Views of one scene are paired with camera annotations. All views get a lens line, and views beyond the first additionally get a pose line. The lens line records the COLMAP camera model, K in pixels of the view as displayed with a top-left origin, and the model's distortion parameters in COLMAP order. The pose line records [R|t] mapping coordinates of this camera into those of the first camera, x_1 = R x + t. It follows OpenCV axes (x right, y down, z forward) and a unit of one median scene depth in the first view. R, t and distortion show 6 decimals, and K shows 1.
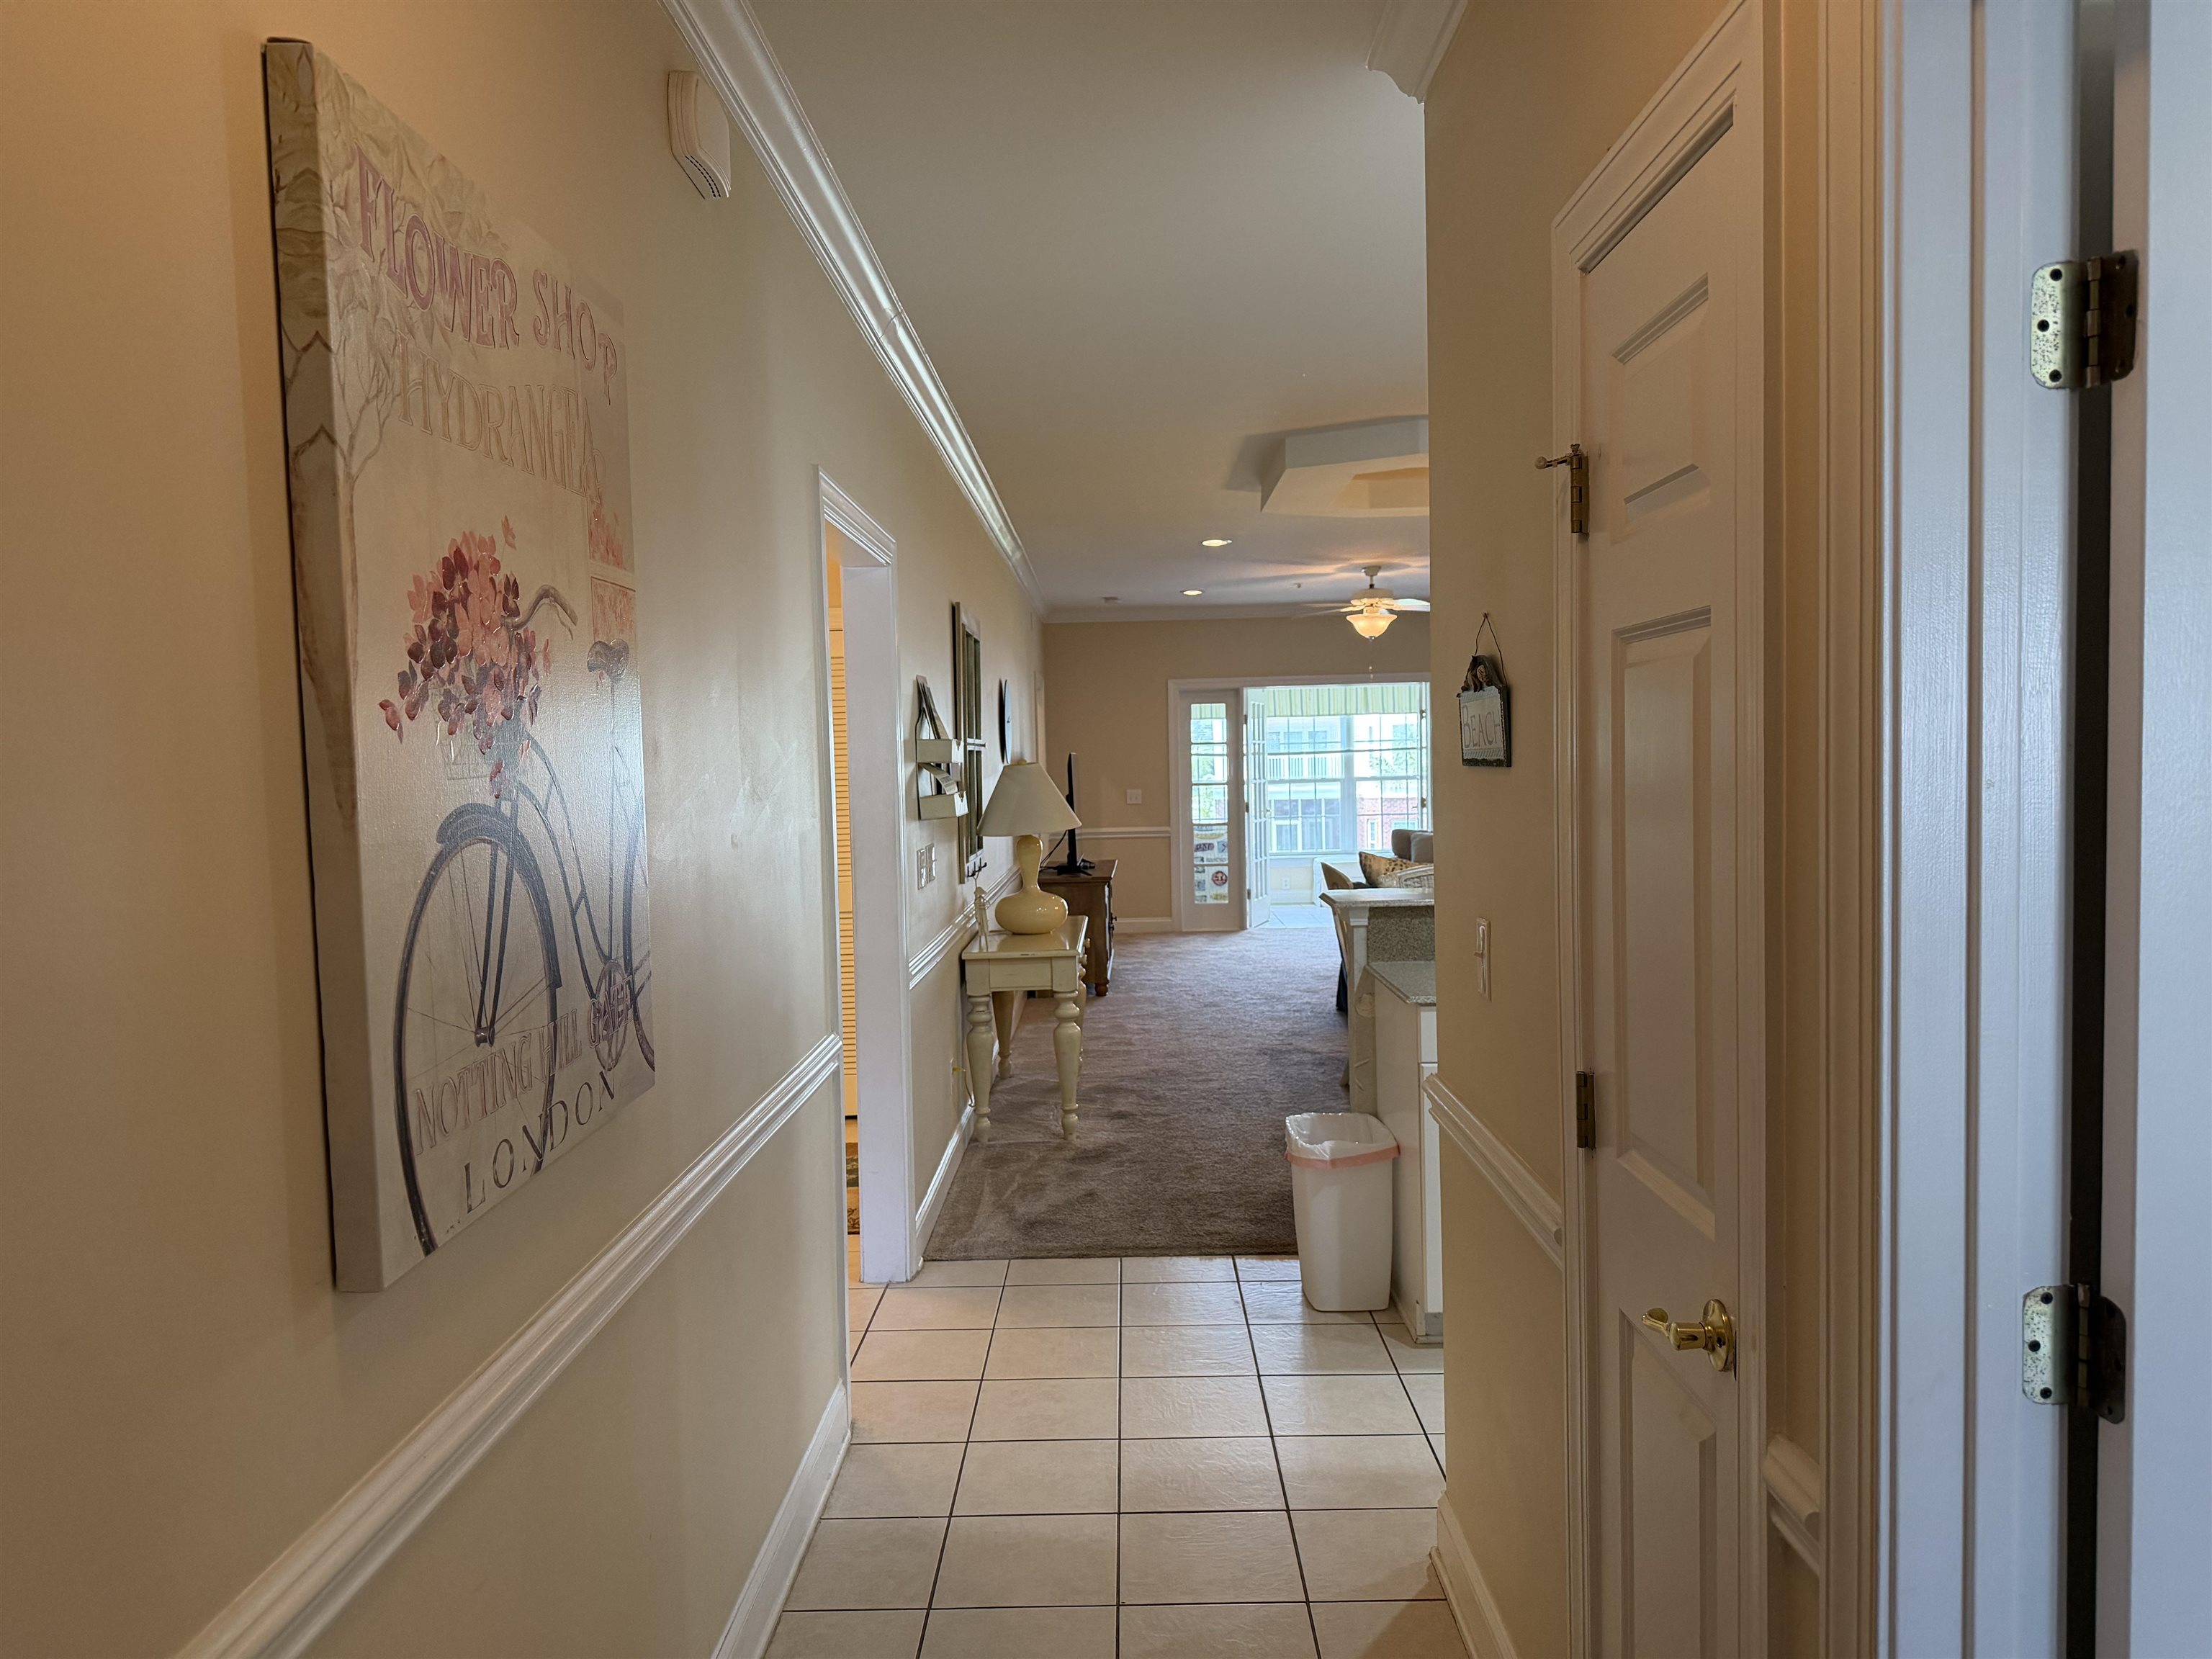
lens RADIAL K [[1548.5, 0, 1102.1], [0, 1548.5, 830.6], [0, 0, 1]] dist [0.059347, -0.069470]
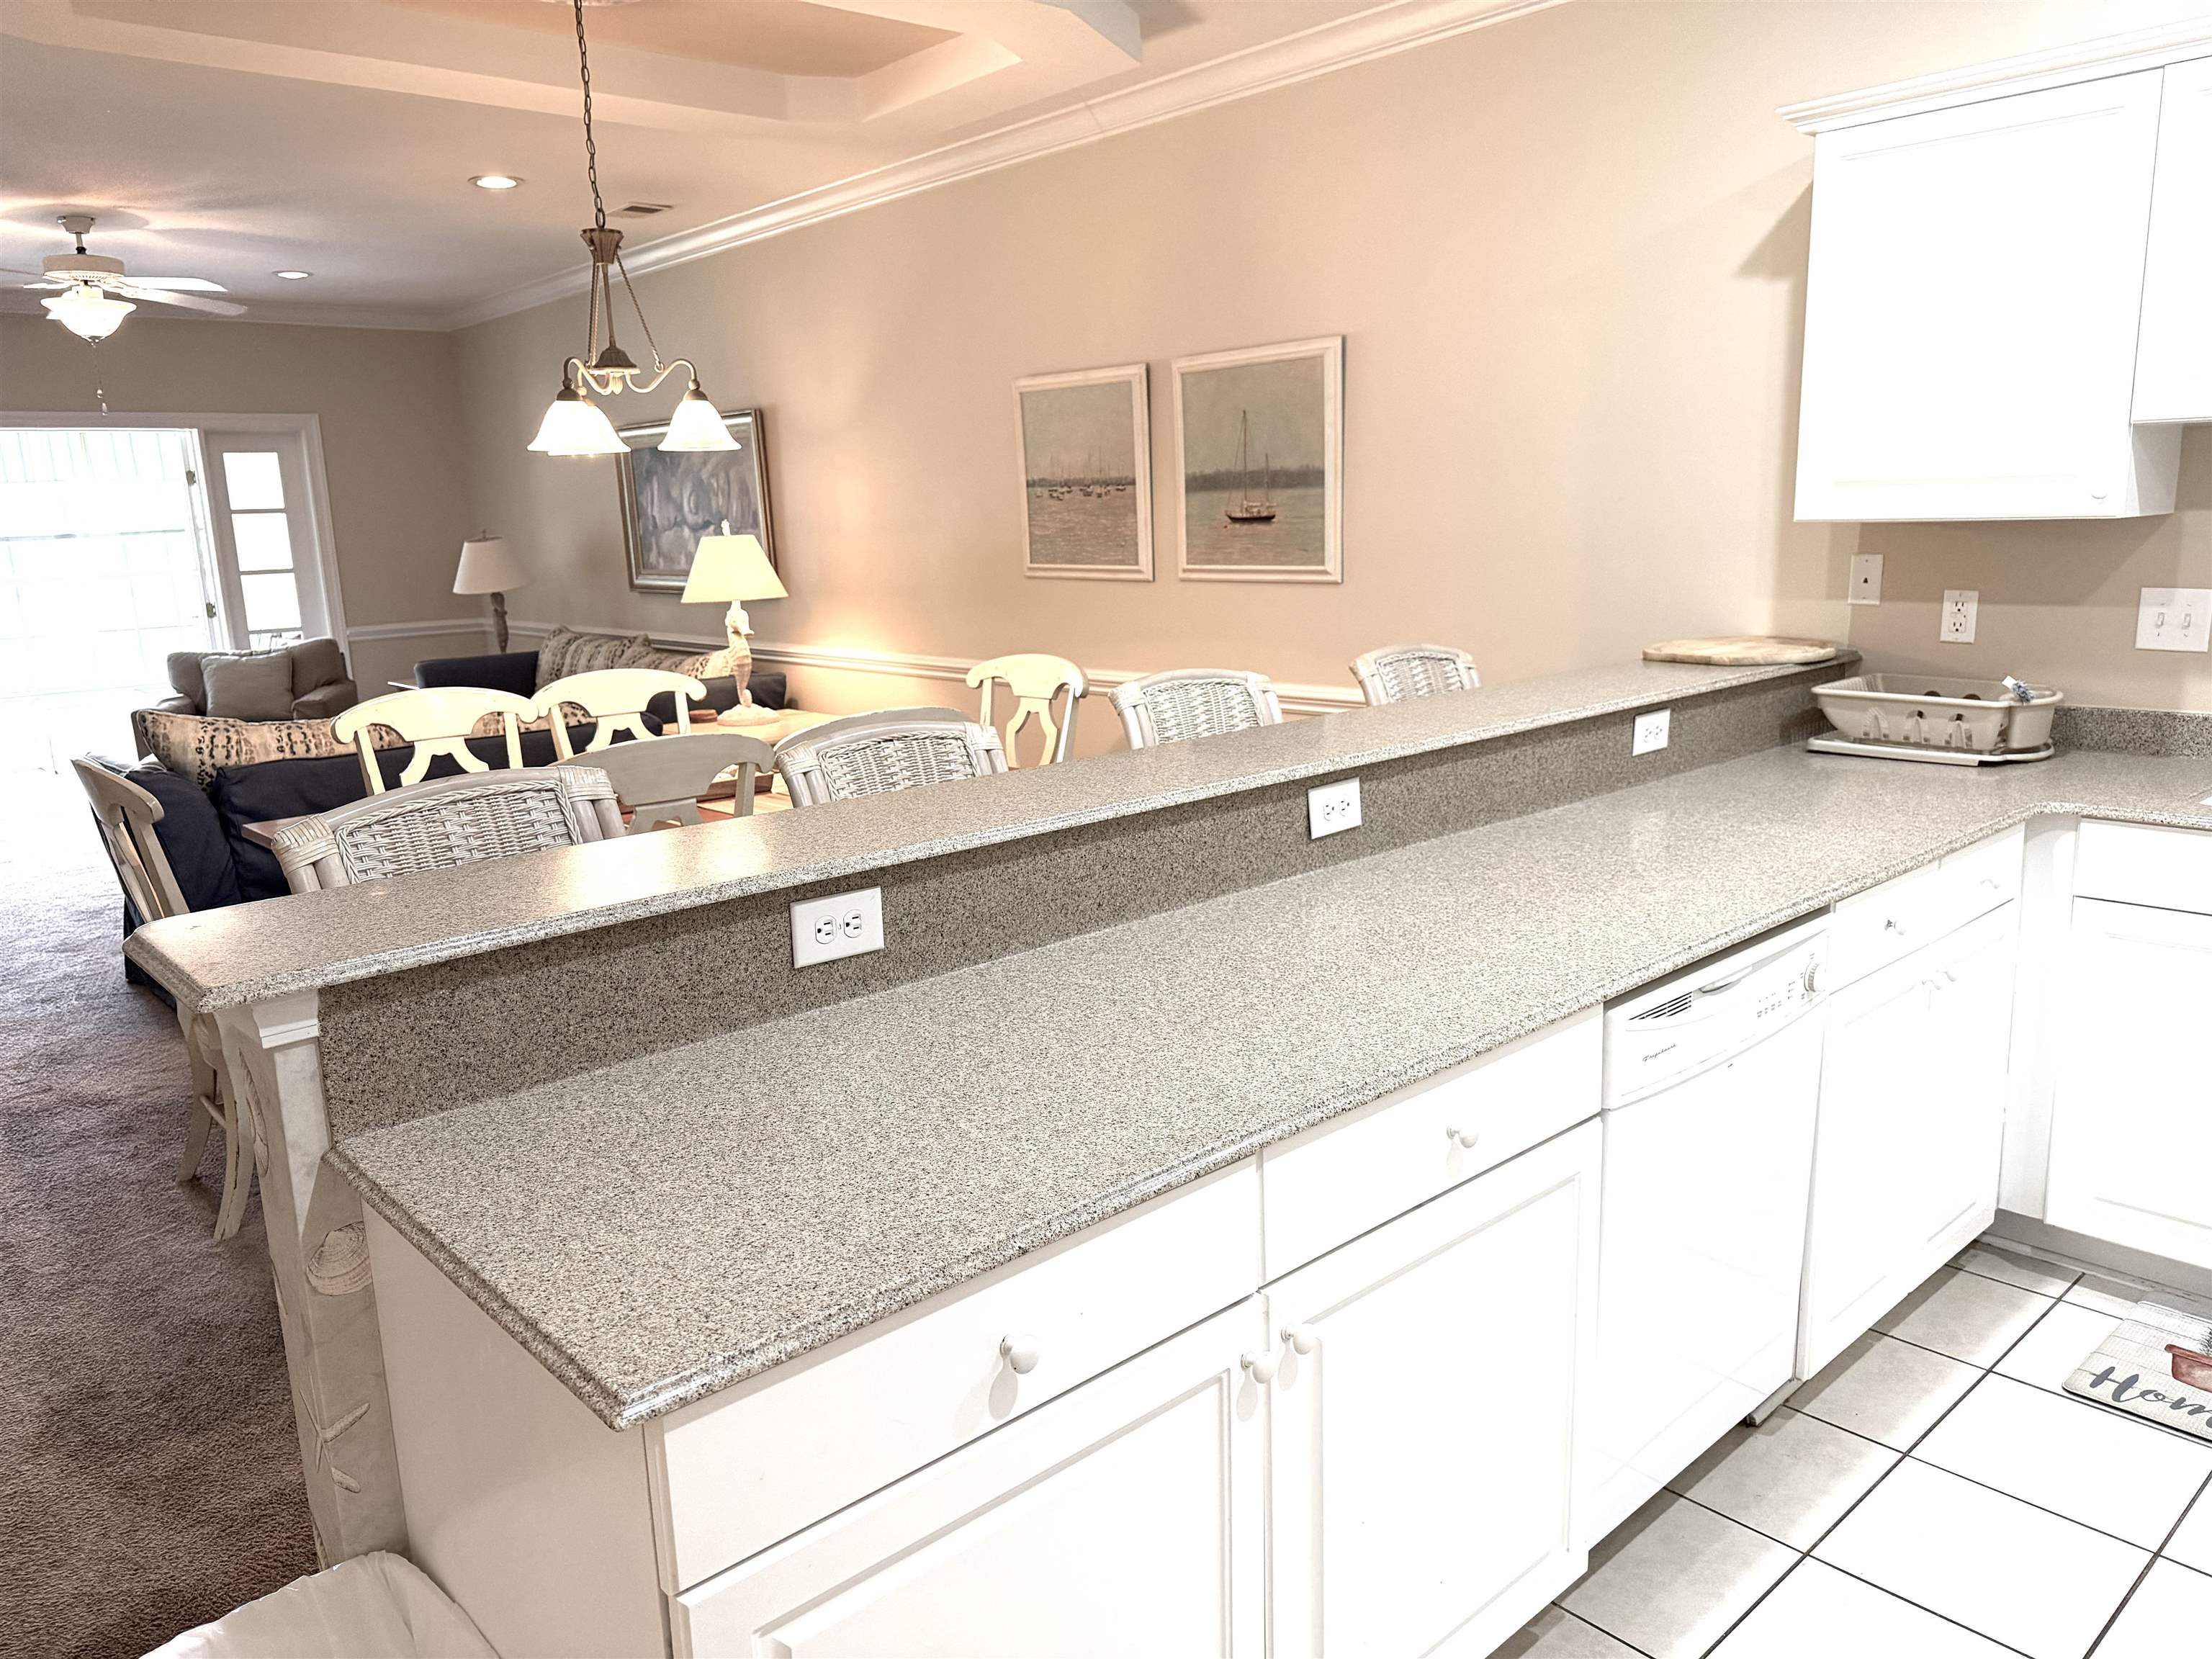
lens RADIAL K [[1548.5, 0, 1095.8], [0, 1548.5, 845.5], [0, 0, 1]] dist [0.059347, -0.069470]
pose [[0.740417, -0.142599, 0.656848, 0.052967], [0.046945, 0.985821, 0.161099, -0.016233], [-0.670507, -0.088444, 0.736613, 0.424763]]
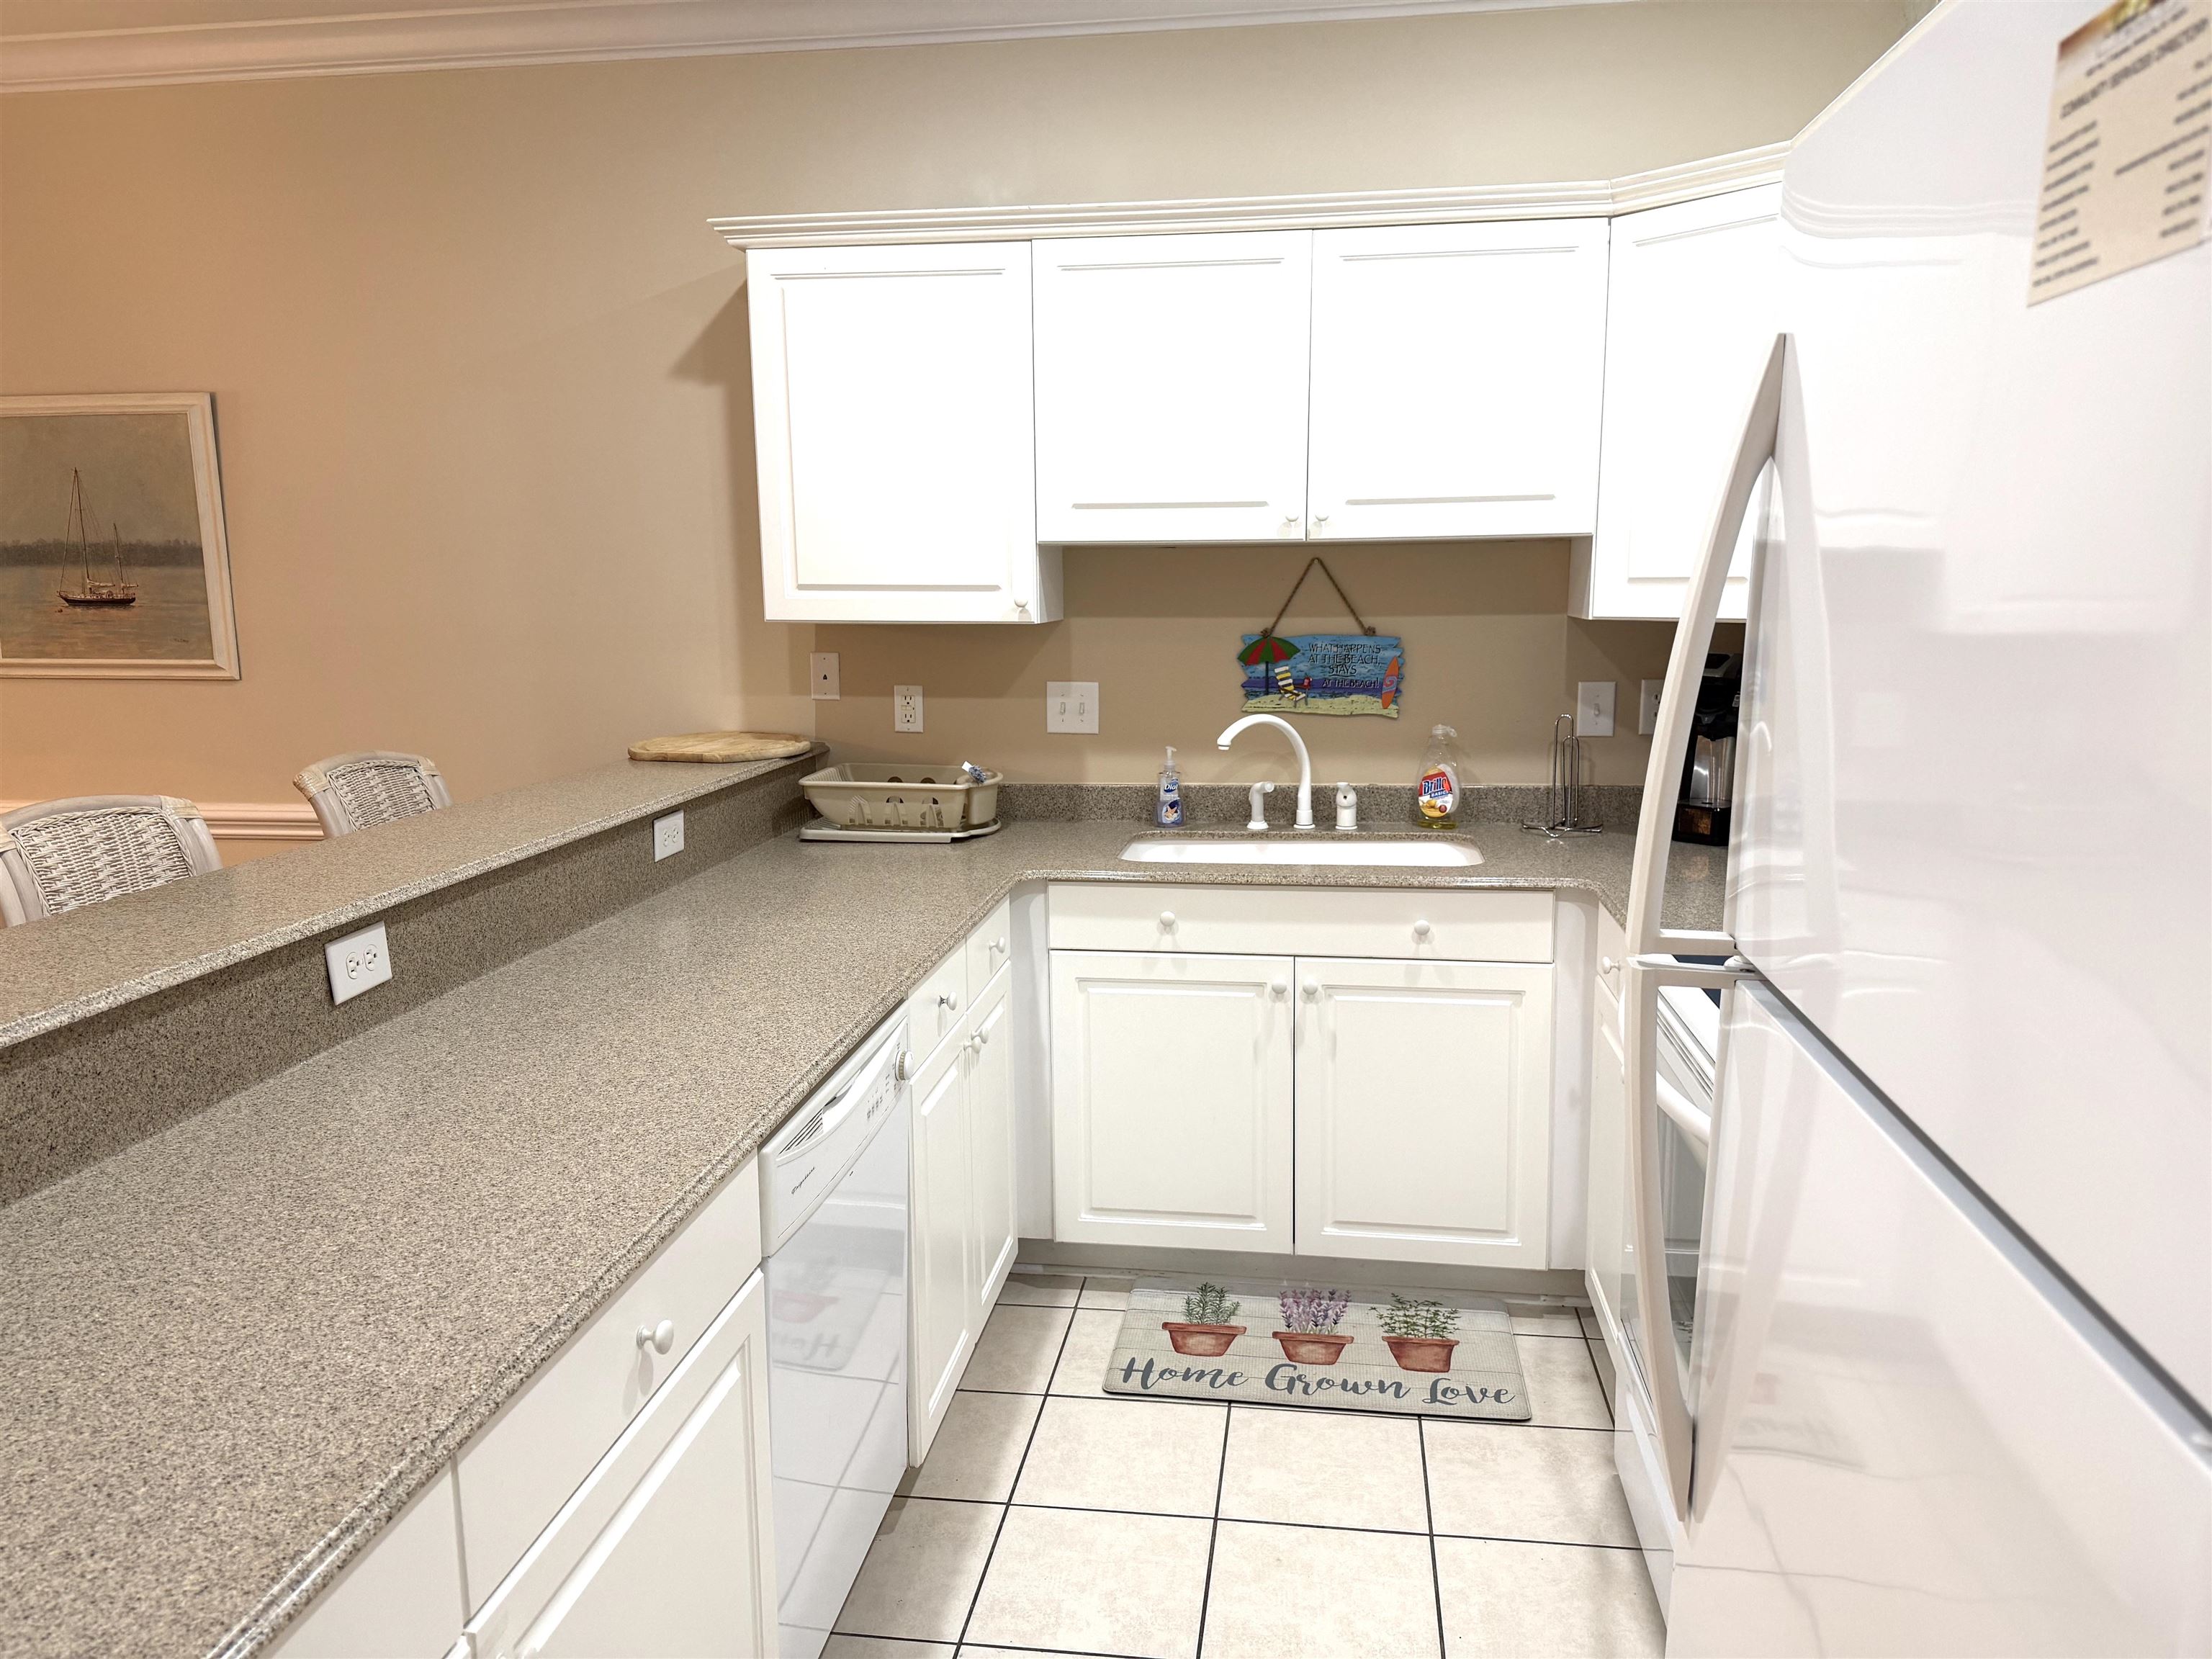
lens RADIAL K [[1548.5, 0, 1121.6], [0, 1548.5, 826.9], [0, 0, 1]] dist [0.059347, -0.069470]
pose [[0.118660, -0.135868, 0.983595, 0.062086], [0.048424, 0.990207, 0.130939, -0.021539], [-0.991753, 0.032092, 0.124078, 0.475548]]
